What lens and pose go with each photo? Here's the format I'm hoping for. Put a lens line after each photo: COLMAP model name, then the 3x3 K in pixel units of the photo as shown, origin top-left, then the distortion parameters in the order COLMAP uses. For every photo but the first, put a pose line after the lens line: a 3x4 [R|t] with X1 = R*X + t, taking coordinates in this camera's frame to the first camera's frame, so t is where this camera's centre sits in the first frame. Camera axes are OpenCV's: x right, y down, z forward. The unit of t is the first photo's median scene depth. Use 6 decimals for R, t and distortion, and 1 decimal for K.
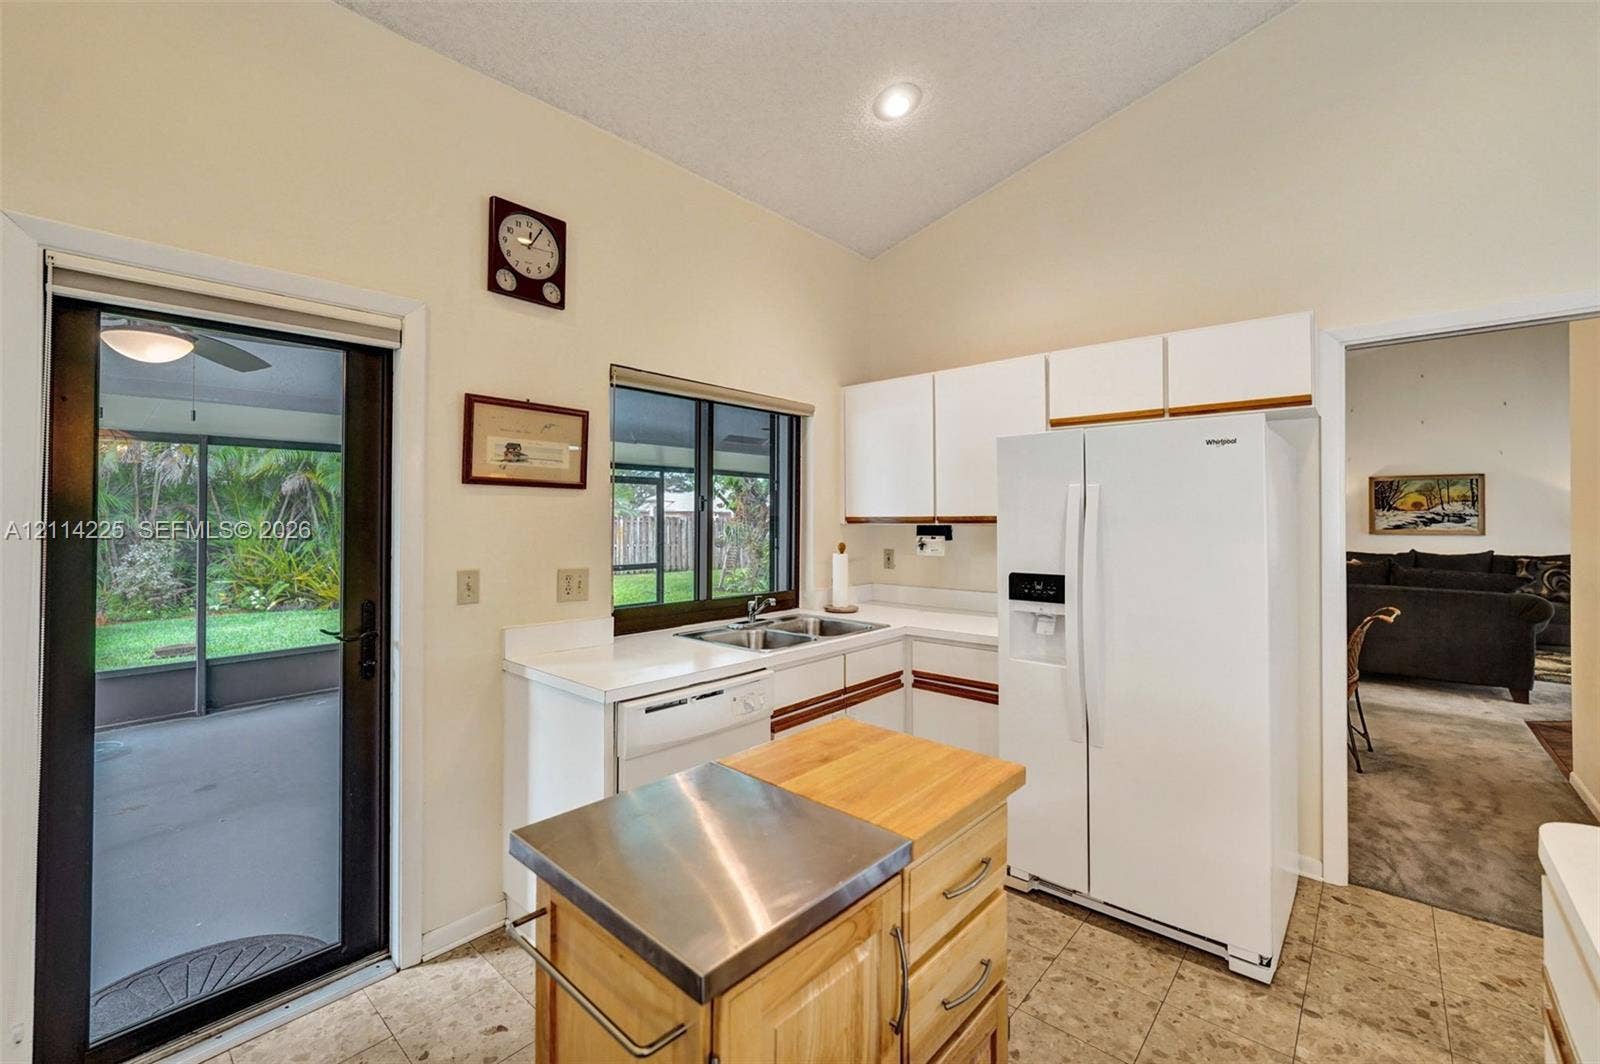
lens RADIAL K [[660.0, 0, 802.0], [0, 660.0, 514.8], [0, 0, 1]] dist [0.000432, 0.000078]
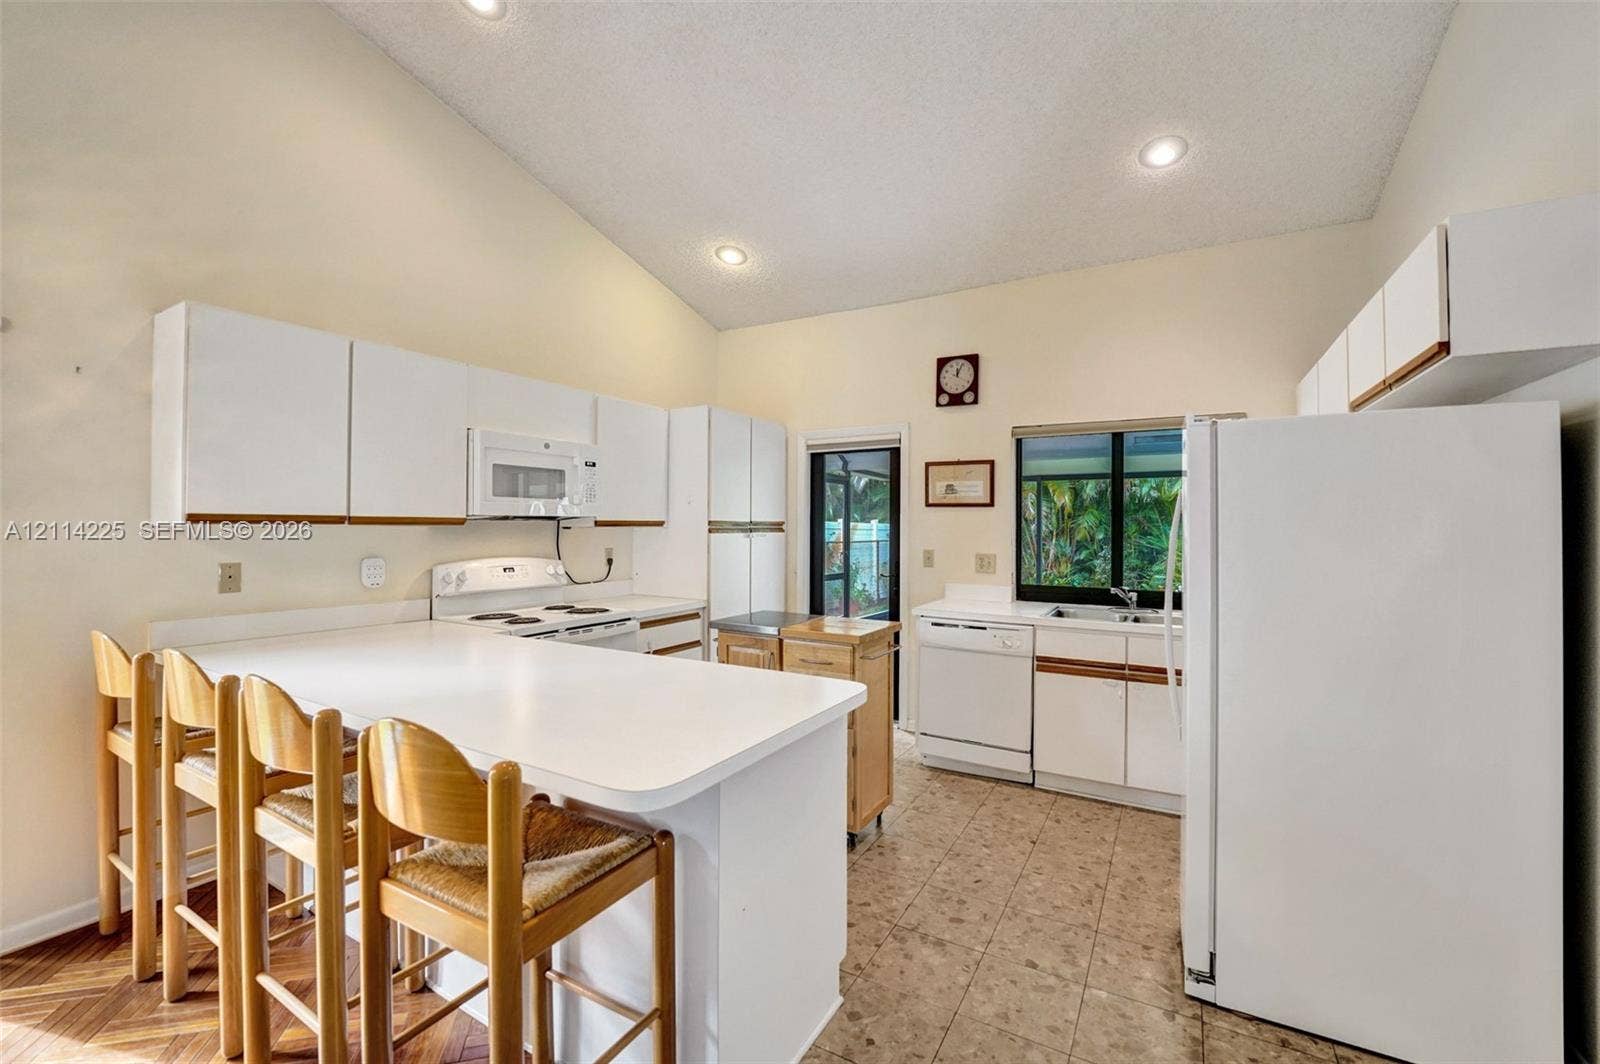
lens RADIAL K [[680.3, 0, 806.2], [0, 680.3, 528.7], [0, 0, 1]] dist [0.000543, -0.000035]
pose [[0.202764, 0.002238, -0.979225, 1.341581], [0.001714, 0.999995, 0.002640, 0.011979], [0.979226, -0.002214, 0.202759, 0.203849]]
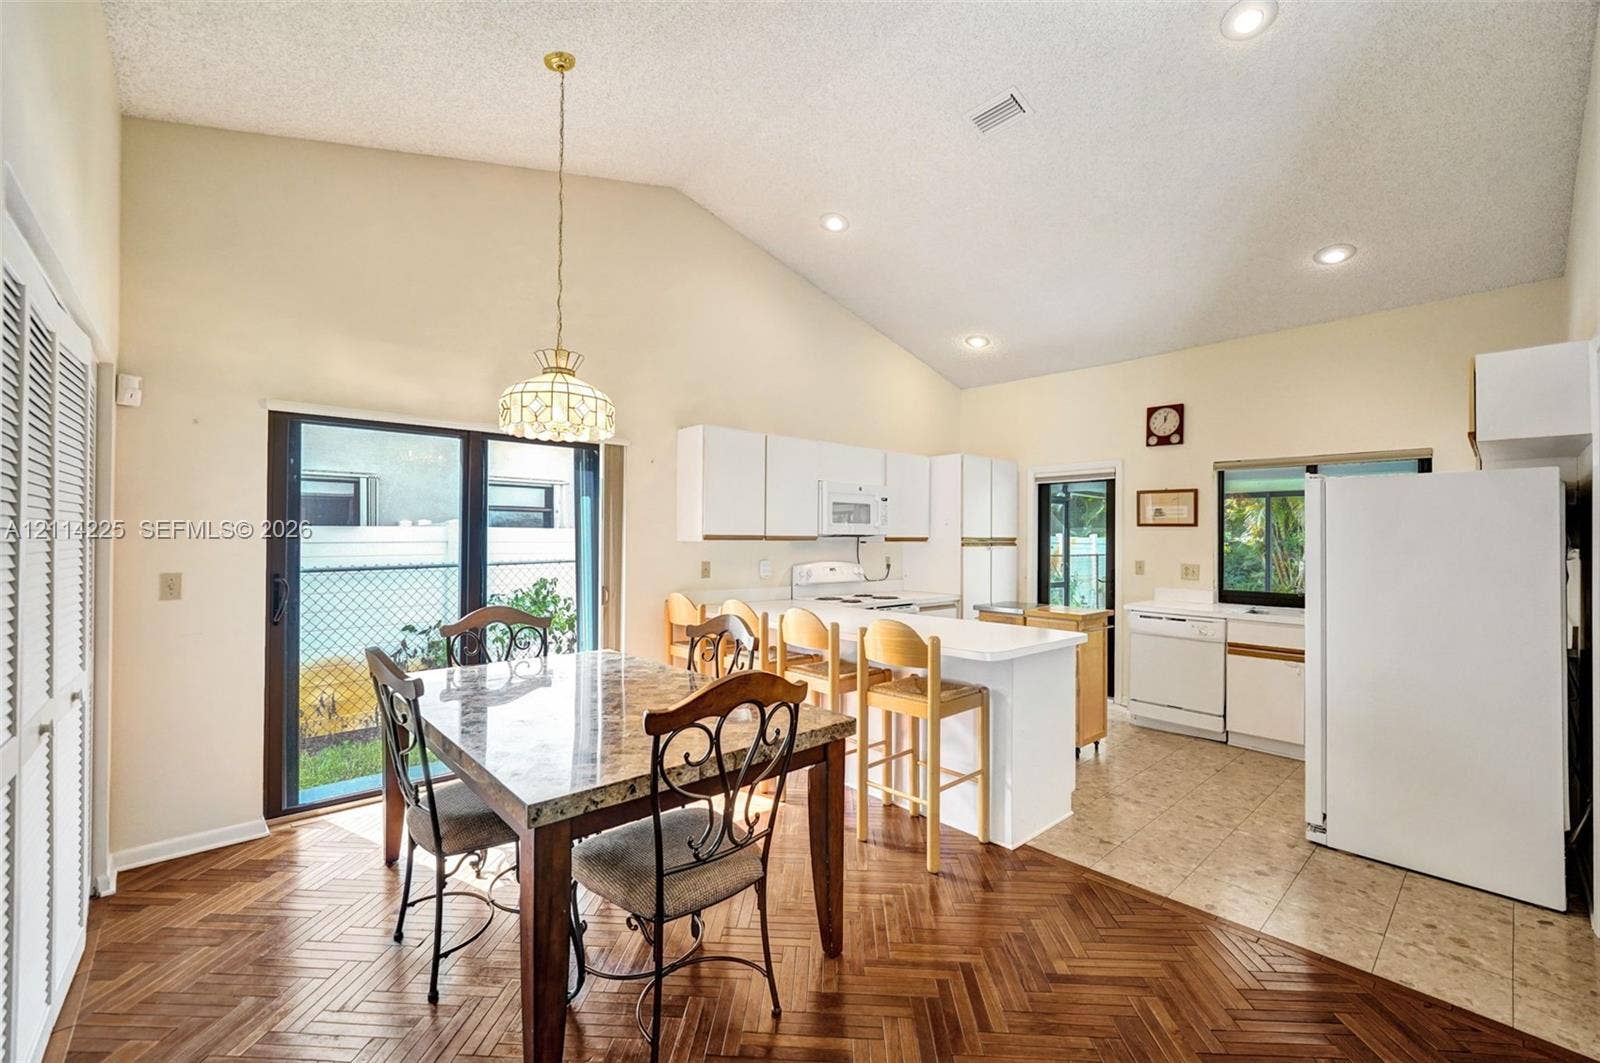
lens RADIAL K [[667.4, 0, 800.0], [0, 667.4, 531.5], [0, 0, 1]] dist [0.002697, -0.000058]
pose [[-0.110480, -0.011846, -0.993808, 2.009566], [-0.001200, 0.999930, -0.011786, 0.003311], [0.993878, -0.000109, -0.110486, -0.001832]]
